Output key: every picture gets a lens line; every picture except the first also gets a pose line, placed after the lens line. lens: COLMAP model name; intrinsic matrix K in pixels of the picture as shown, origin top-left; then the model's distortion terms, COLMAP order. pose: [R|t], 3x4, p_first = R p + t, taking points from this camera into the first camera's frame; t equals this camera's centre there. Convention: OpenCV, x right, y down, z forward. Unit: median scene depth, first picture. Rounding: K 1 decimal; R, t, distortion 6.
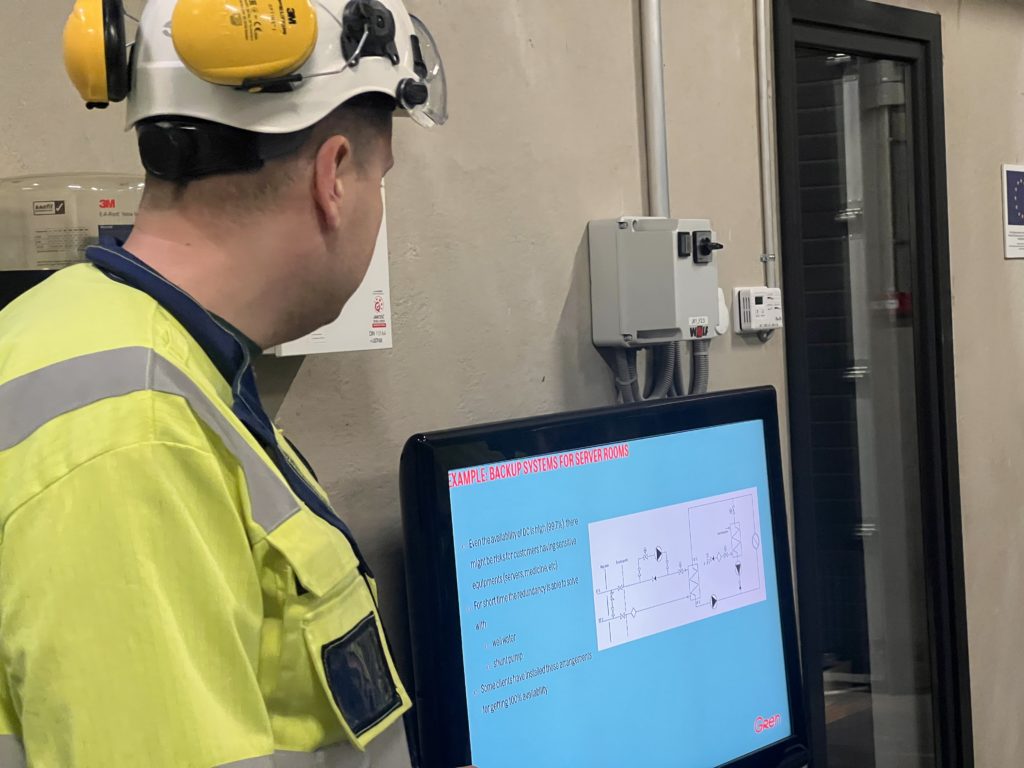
lens RADIAL K [[2298.7, 0, 513.0], [0, 2298.7, 383.5], [0, 0, 1]] dist [0.208341, 0.000000]
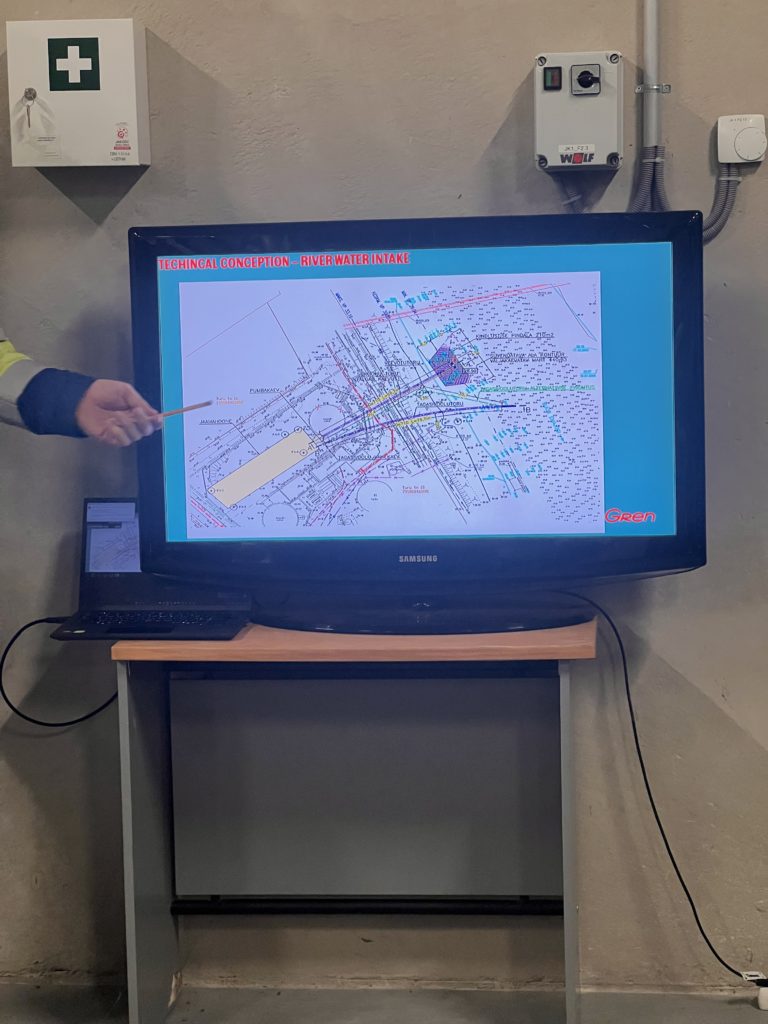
lens RADIAL K [[2298.7, 0, 400.4], [0, 2298.7, 500.3], [0, 0, 1]] dist [0.208341, 0.000000]
pose [[0.451297, 0.144812, -0.880545, 1.066312], [-0.029528, 0.988628, 0.147454, -0.021571], [0.891885, -0.040544, 0.450441, 0.417882]]
